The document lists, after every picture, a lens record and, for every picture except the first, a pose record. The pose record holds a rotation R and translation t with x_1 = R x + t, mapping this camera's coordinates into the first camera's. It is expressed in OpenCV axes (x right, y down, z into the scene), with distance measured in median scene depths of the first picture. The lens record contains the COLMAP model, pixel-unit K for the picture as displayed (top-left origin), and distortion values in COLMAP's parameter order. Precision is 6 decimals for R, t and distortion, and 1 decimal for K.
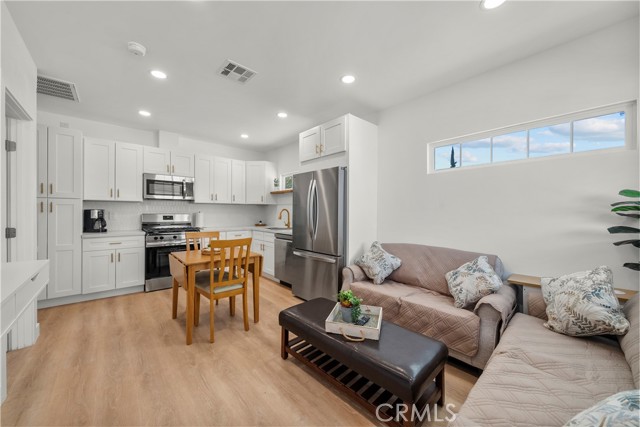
lens RADIAL K [[236.6, 0, 318.3], [0, 236.6, 212.9], [0, 0, 1]] dist [-0.003107, -0.000468]
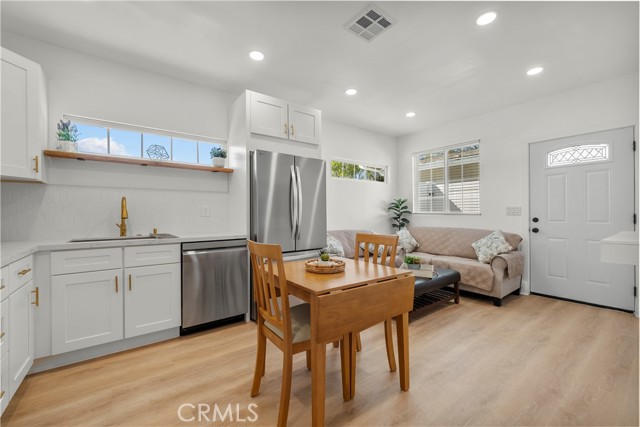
lens RADIAL K [[260.3, 0, 317.3], [0, 260.3, 213.4], [0, 0, 1]] dist [-0.002419, -0.000120]
pose [[0.092277, -0.003921, 0.995726, -0.893802], [0.007502, 0.999967, 0.003243, 0.025356], [-0.995705, 0.007171, 0.092303, 0.797488]]
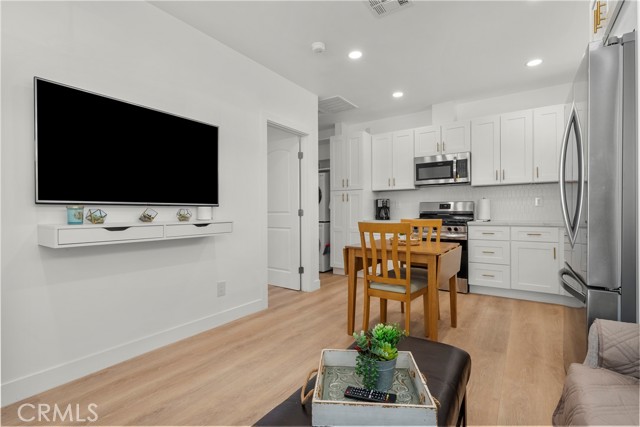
lens RADIAL K [[304.5, 0, 315.3], [0, 304.5, 213.7], [0, 0, 1]] dist [0.000666, 0.000047]
pose [[0.224242, -0.001770, -0.974532, 0.389196], [0.003380, 0.999994, -0.001039, 0.058111], [0.974528, -0.003061, 0.224246, 0.406597]]
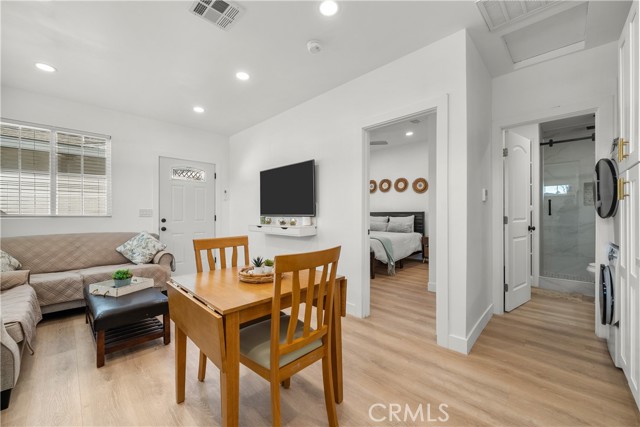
lens RADIAL K [[250.8, 0, 316.9], [0, 250.8, 212.4], [0, 0, 1]] dist [-0.000540, -0.000292]
pose [[-0.998491, -0.001510, -0.054900, -0.442679], [-0.001529, 0.999999, 0.000301, 0.020510], [0.054900, 0.000384, -0.998492, 1.297594]]
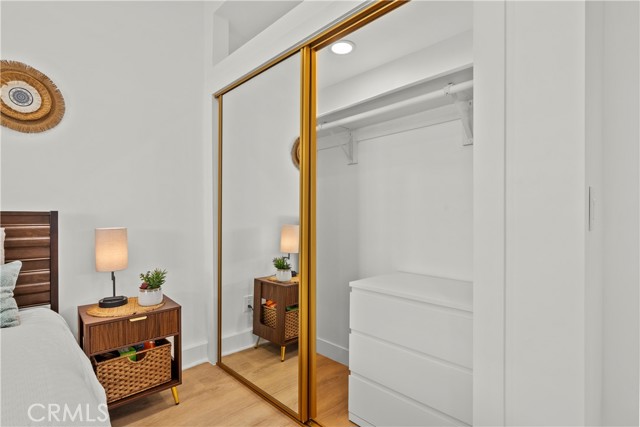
lens RADIAL K [[315.0, 0, 319.9], [0, 315.0, 217.8], [0, 0, 1]] dist [-0.001668, -0.000065]
pose [[0.047685, -0.000925, -0.998862, -0.748627], [-0.003307, 0.999994, -0.001084, 0.024171], [0.998857, 0.003354, 0.047682, -0.003766]]
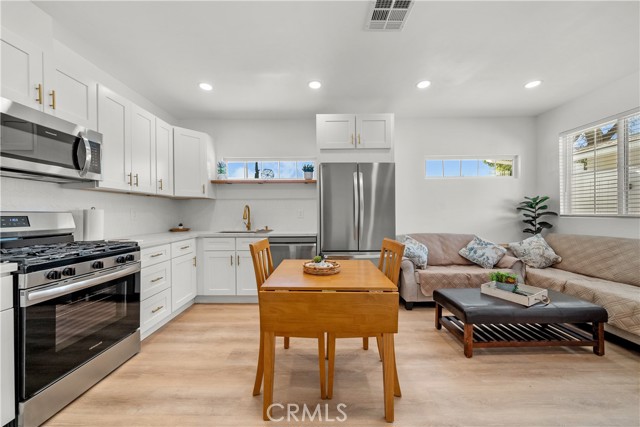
lens RADIAL K [[226.0, 0, 319.0], [0, 226.0, 215.0], [0, 0, 1]] dist [-0.006787, 0.000063]
pose [[0.671155, -0.011952, 0.741221, -0.735127], [0.009960, 0.999925, 0.007105, 0.016042], [-0.741250, 0.002614, 0.671224, 0.503071]]
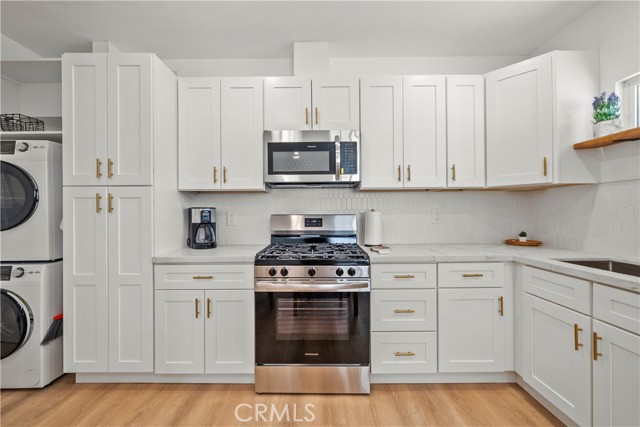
lens RADIAL K [[255.2, 0, 318.1], [0, 255.2, 213.9], [0, 0, 1]] dist [-0.001196, 0.000059]
pose [[0.741661, -0.007047, -0.670738, -0.351257], [0.007804, 0.999968, -0.001877, 0.004929], [0.670729, -0.003842, 0.741692, 0.787075]]
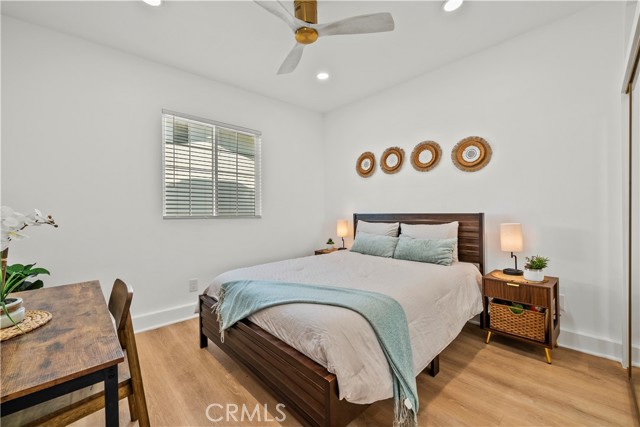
lens RADIAL K [[260.3, 0, 317.3], [0, 260.3, 213.4], [0, 0, 1]] dist [-0.002419, -0.000120]
pose [[-0.999894, 0.006627, -0.012986, -0.787005], [0.006553, 0.999962, 0.005693, 0.007587], [0.013024, 0.005607, -0.999899, 0.350843]]
